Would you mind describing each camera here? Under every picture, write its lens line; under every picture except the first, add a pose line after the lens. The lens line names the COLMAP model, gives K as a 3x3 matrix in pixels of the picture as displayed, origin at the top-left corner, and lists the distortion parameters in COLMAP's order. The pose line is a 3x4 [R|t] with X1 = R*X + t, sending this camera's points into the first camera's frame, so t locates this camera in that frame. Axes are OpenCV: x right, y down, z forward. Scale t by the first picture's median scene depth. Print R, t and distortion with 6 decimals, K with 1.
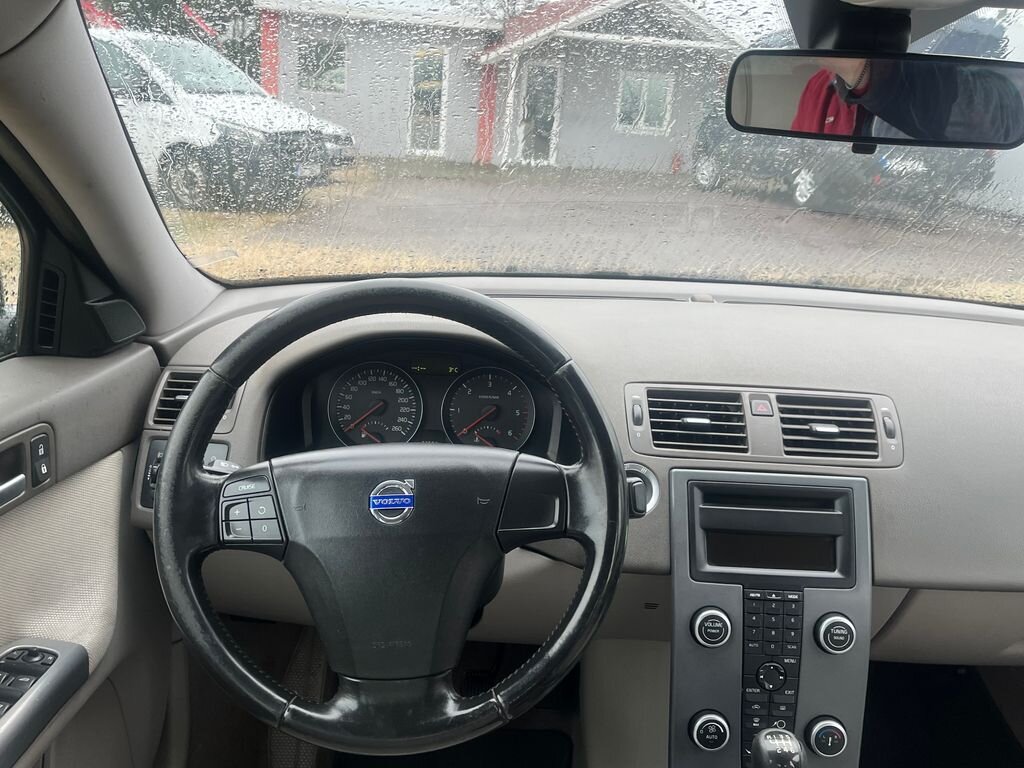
lens RADIAL K [[929.5, 0, 502.9], [0, 929.5, 378.4], [0, 0, 1]] dist [0.033579, 0.000000]
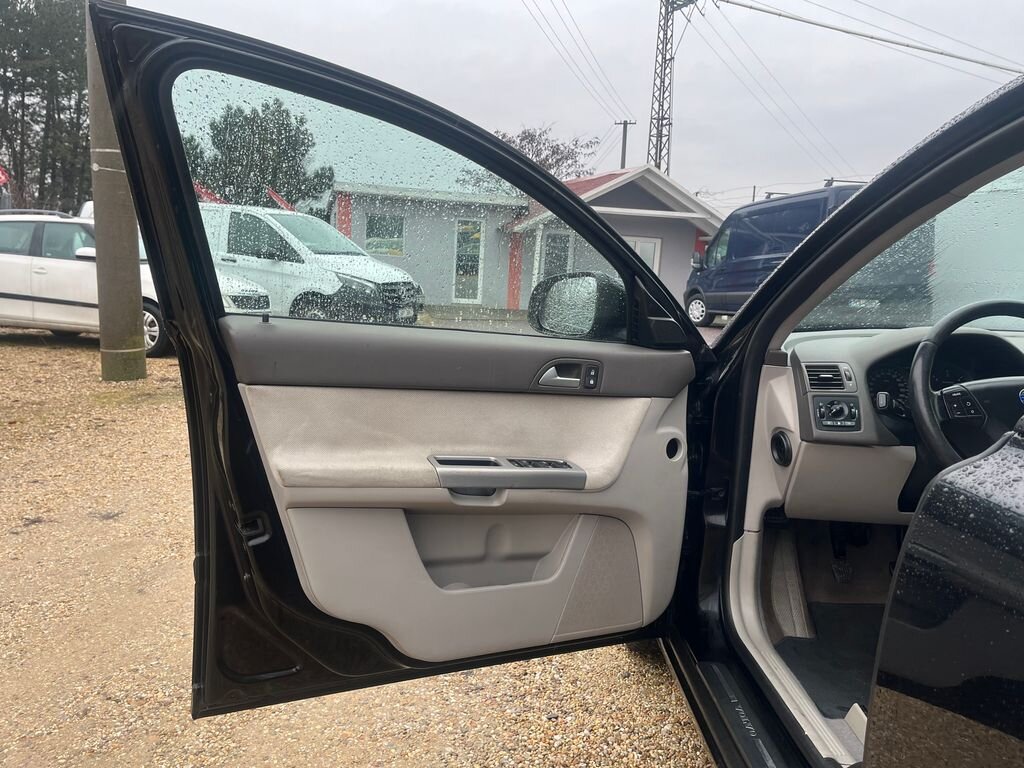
lens RADIAL K [[795.8, 0, 512.7], [0, 795.8, 383.7], [0, 0, 1]] dist [0.023502, -0.000722]
pose [[0.999193, -0.016532, 0.036610, -1.115681], [0.021451, 0.990151, -0.138354, 0.267286], [-0.033963, 0.139027, 0.989706, -0.629426]]
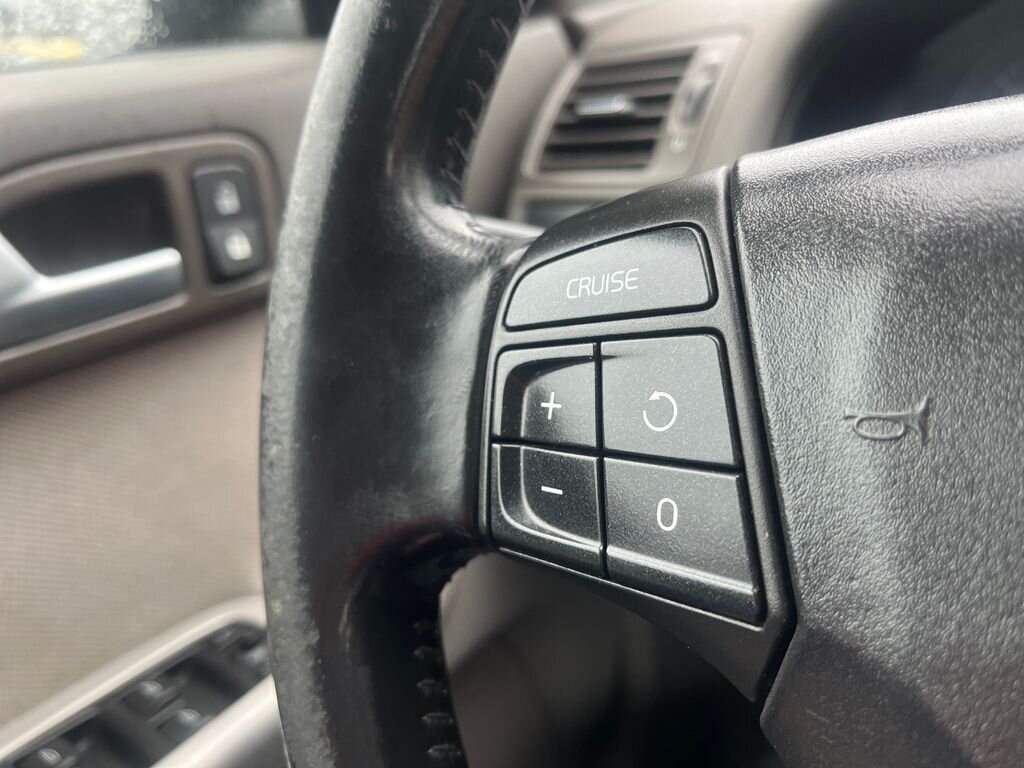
lens RADIAL K [[795.8, 0, 514.3], [0, 795.8, 386.9], [0, 0, 1]] dist [0.023502, -0.000722]
pose [[0.819324, 0.094514, -0.565486, -0.158991], [0.005888, 0.984879, 0.173142, 0.089759], [0.573300, -0.145189, 0.806379, 0.703086]]
